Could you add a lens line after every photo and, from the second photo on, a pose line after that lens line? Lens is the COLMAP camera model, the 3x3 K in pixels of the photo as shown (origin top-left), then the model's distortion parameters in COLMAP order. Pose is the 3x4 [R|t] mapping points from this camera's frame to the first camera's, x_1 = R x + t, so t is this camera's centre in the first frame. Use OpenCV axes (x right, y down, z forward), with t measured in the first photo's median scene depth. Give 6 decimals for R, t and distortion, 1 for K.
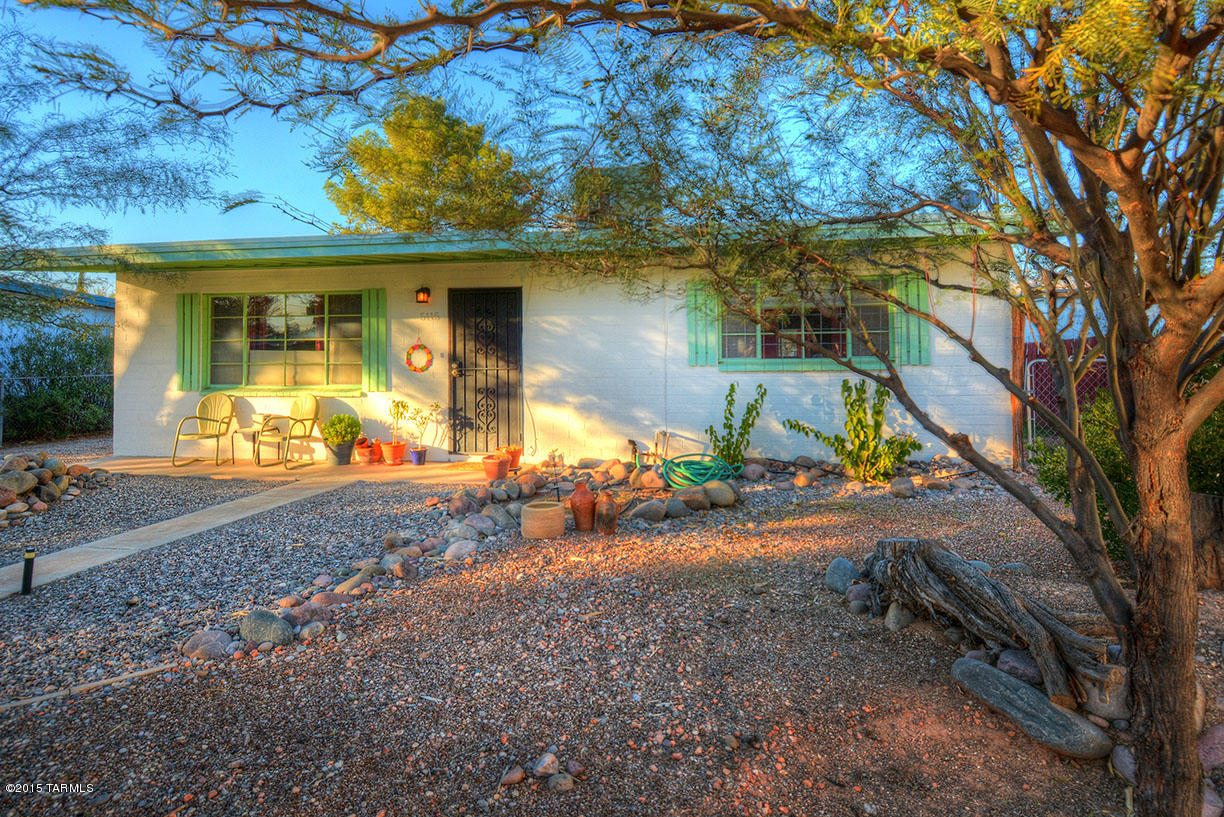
lens RADIAL K [[657.2, 0, 649.9], [0, 657.2, 382.5], [0, 0, 1]] dist [0.007352, -0.001156]
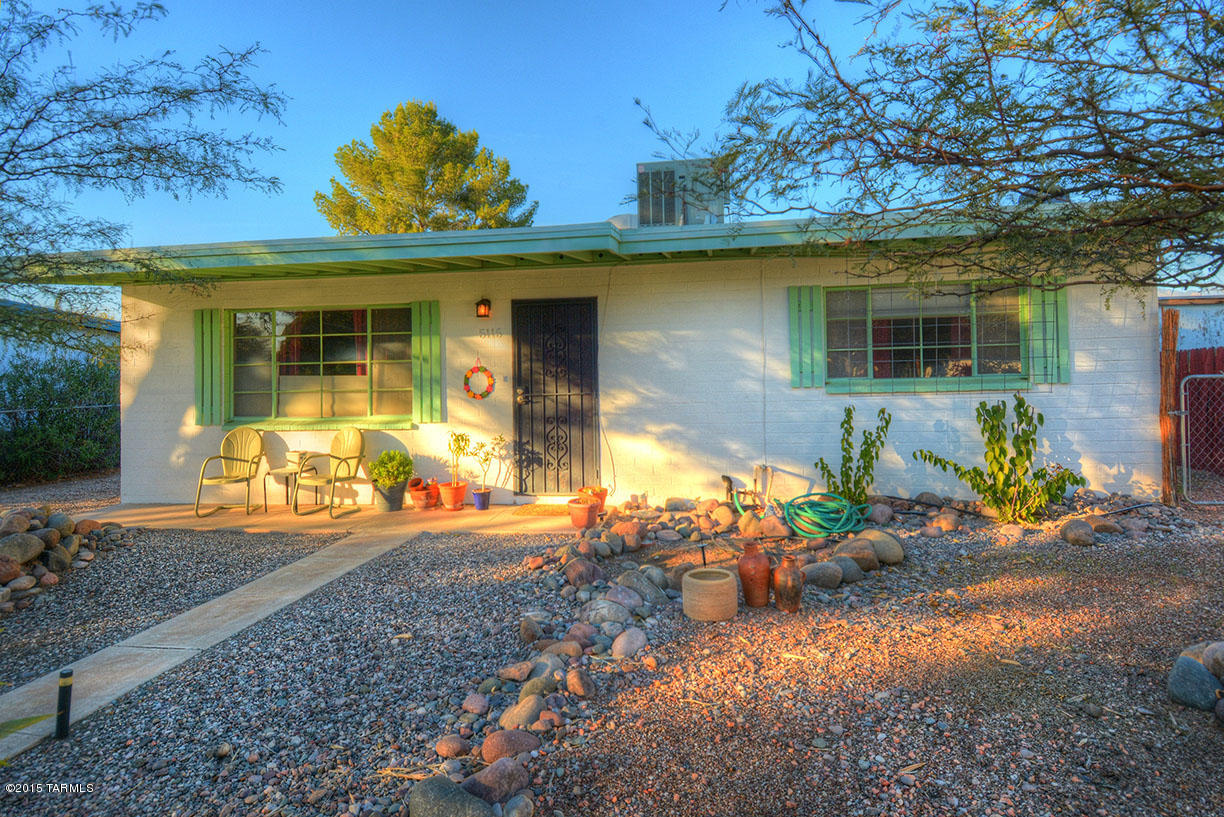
lens RADIAL K [[657.2, 0, 609.2], [0, 657.2, 406.0], [0, 0, 1]] dist [0.007352, -0.001156]
pose [[0.999926, -0.012130, -0.001145, -0.187494], [0.012138, 0.999902, 0.006948, -0.011276], [0.001060, -0.006961, 0.999975, 0.160148]]
